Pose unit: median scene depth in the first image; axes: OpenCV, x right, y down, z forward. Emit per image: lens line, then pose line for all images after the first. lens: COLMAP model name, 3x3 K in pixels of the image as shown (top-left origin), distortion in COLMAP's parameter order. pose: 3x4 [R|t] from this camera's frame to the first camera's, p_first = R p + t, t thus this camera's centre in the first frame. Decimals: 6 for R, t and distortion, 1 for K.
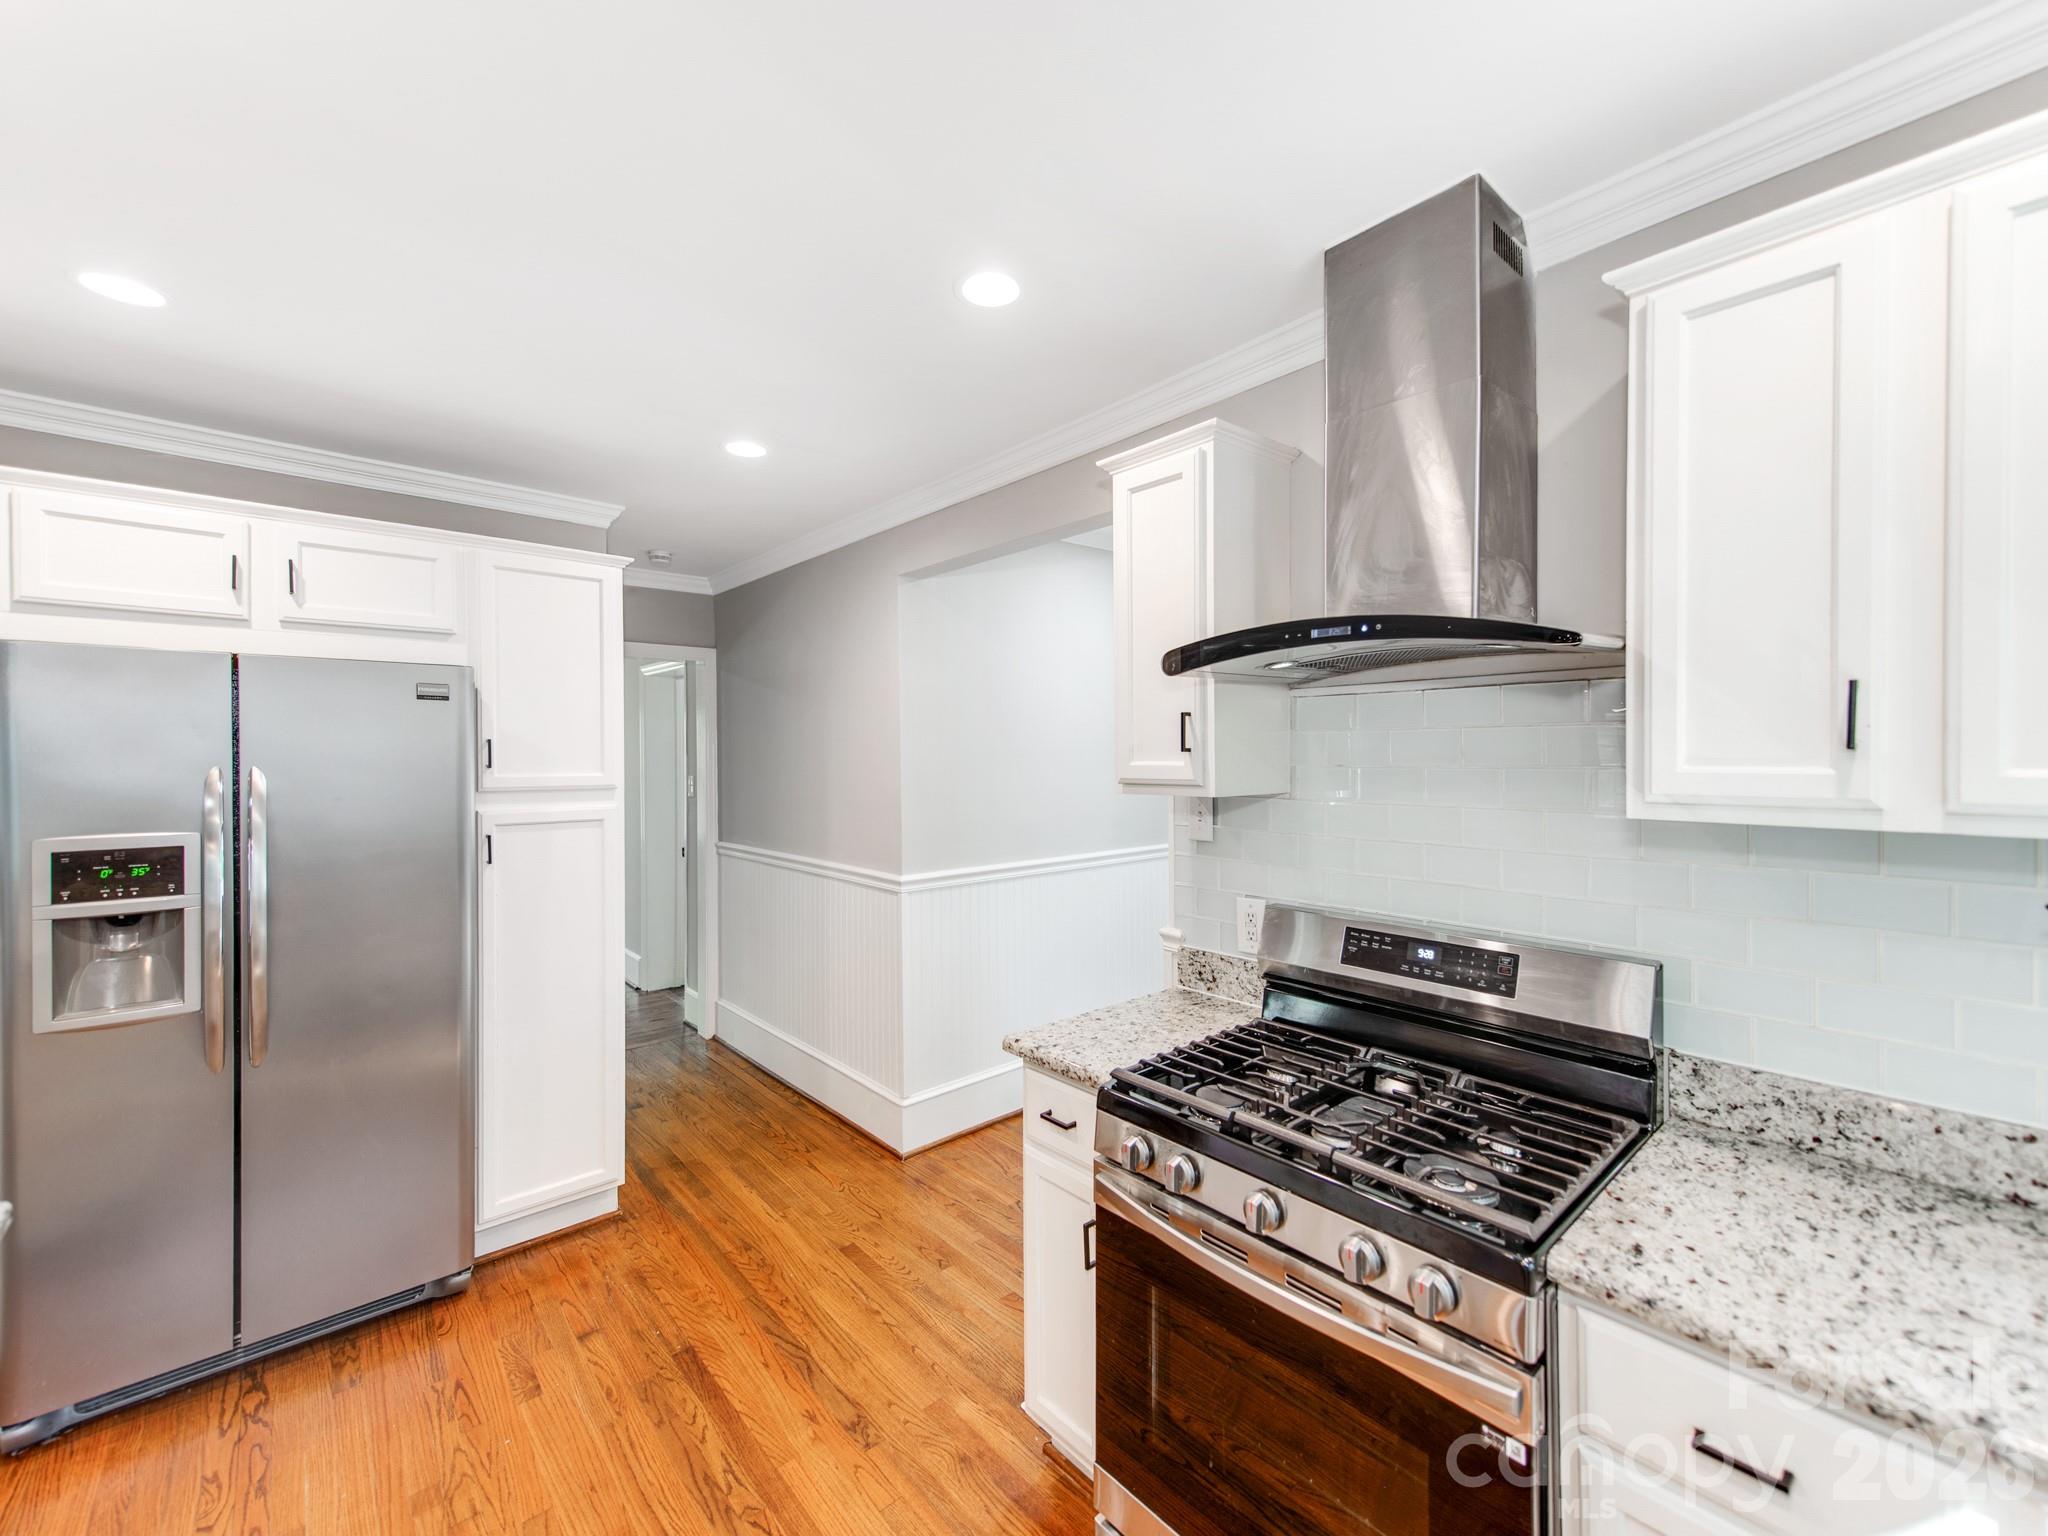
lens RADIAL K [[847.5, 0, 1031.4], [0, 847.5, 759.7], [0, 0, 1]] dist [0.011109, -0.001005]
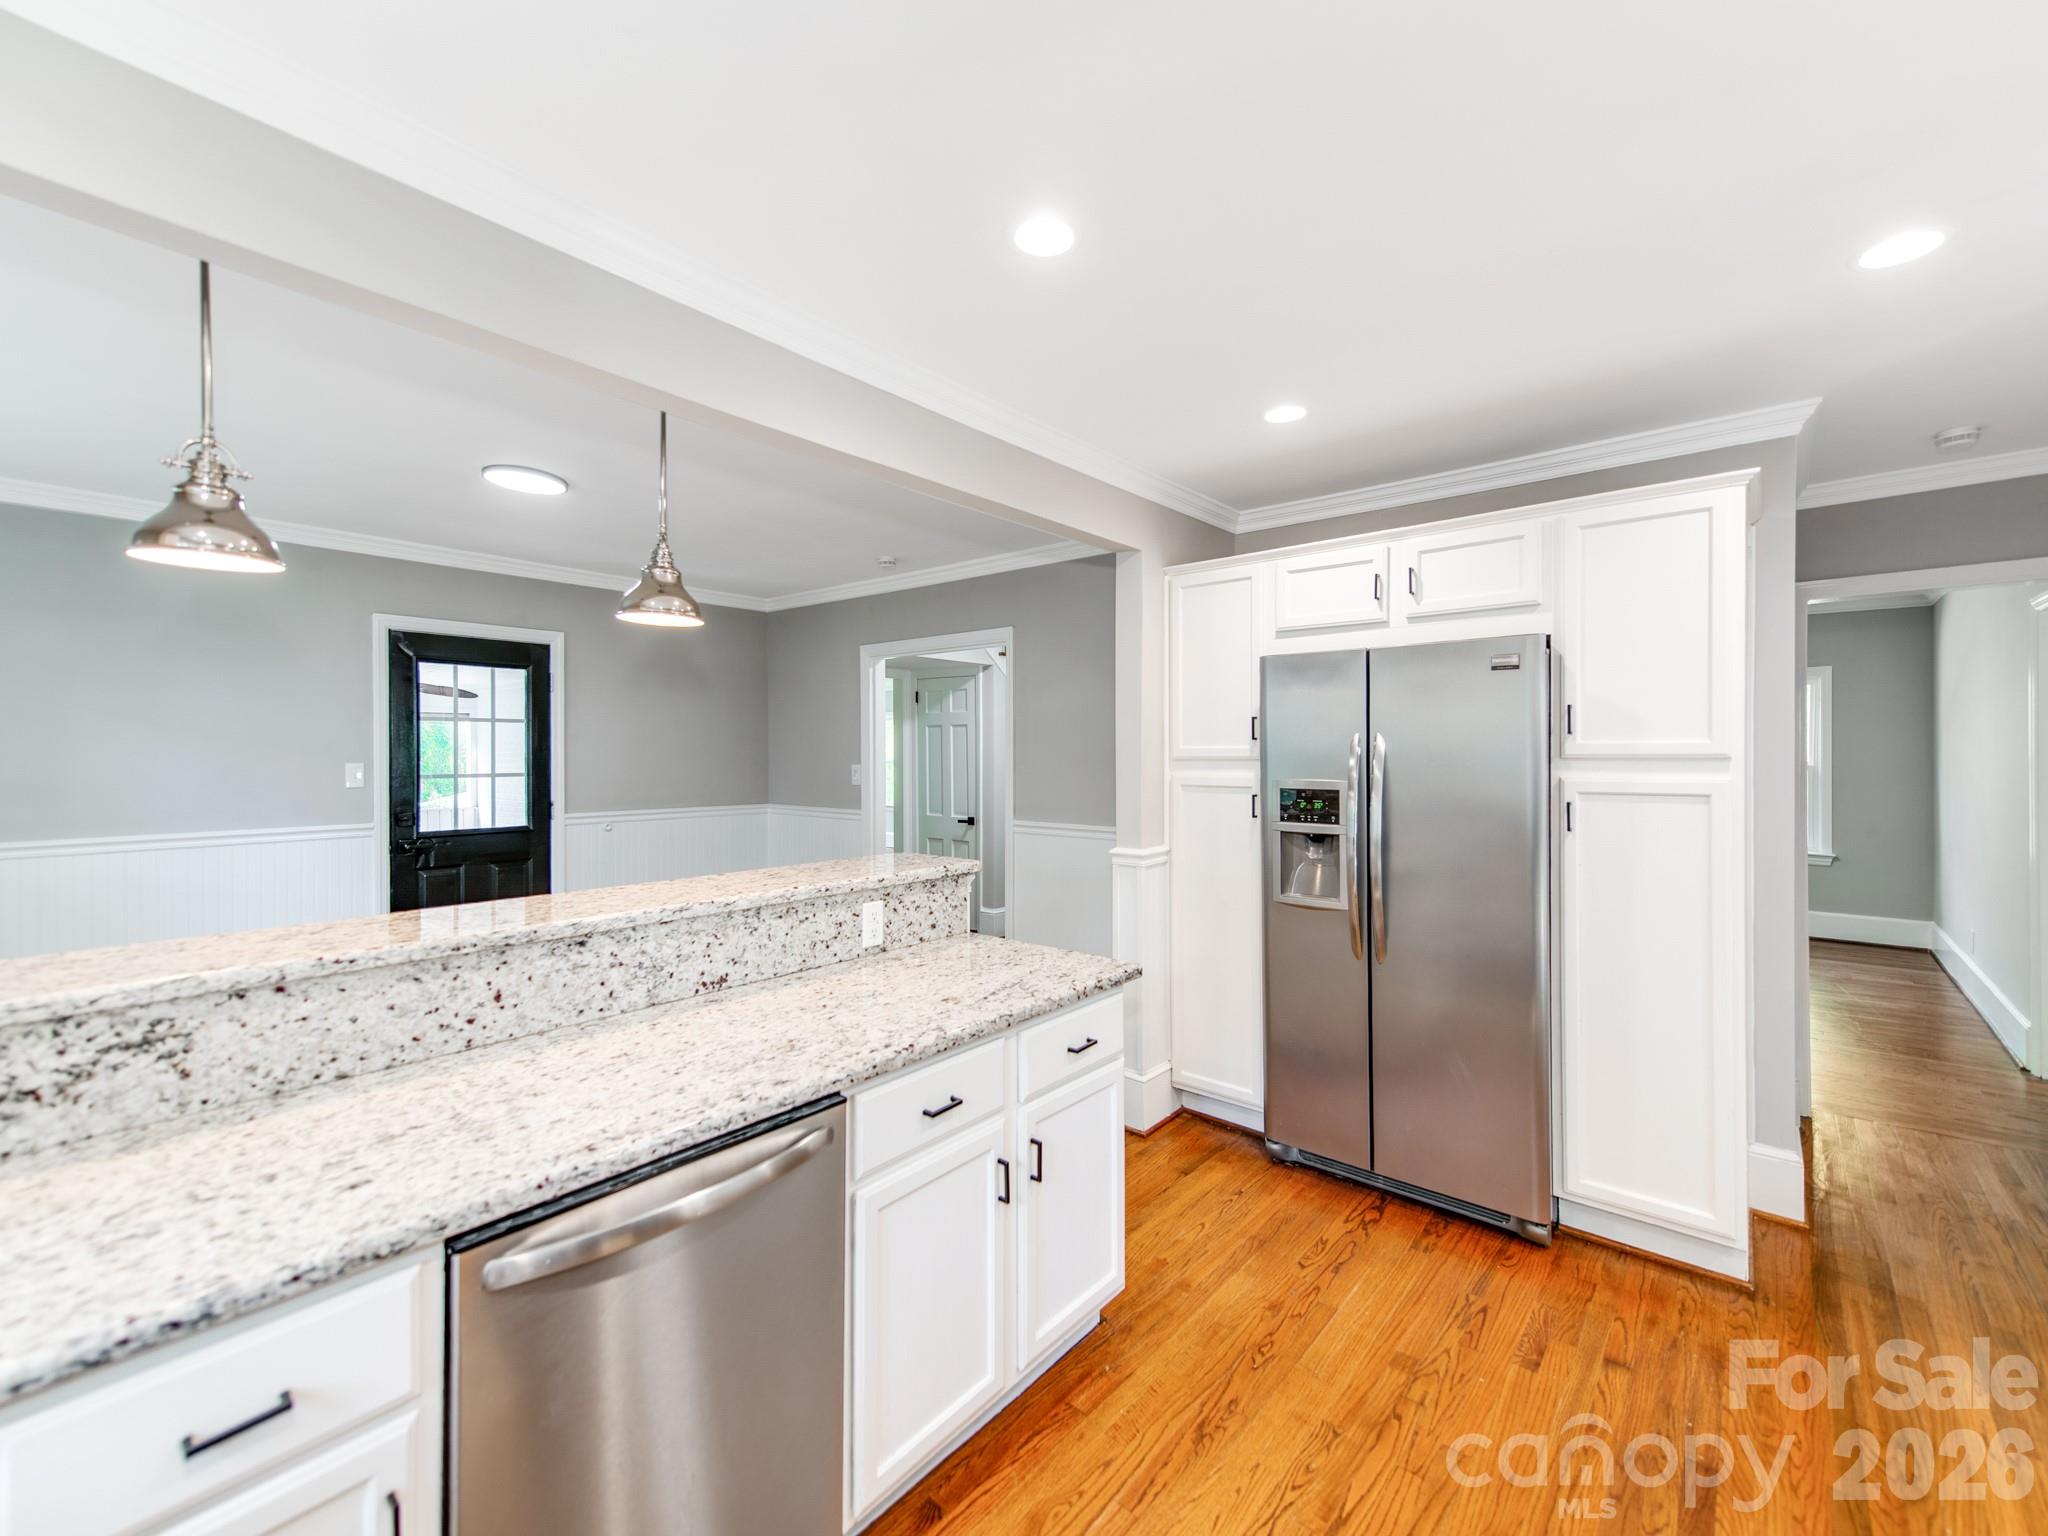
lens RADIAL K [[847.5, 0, 1022.8], [0, 847.5, 757.1], [0, 0, 1]] dist [0.011109, -0.001005]
pose [[0.143598, 0.009265, -0.989593, 0.278425], [0.000696, 0.999955, 0.009463, 0.029629], [0.989636, -0.002048, 0.143585, 0.263087]]
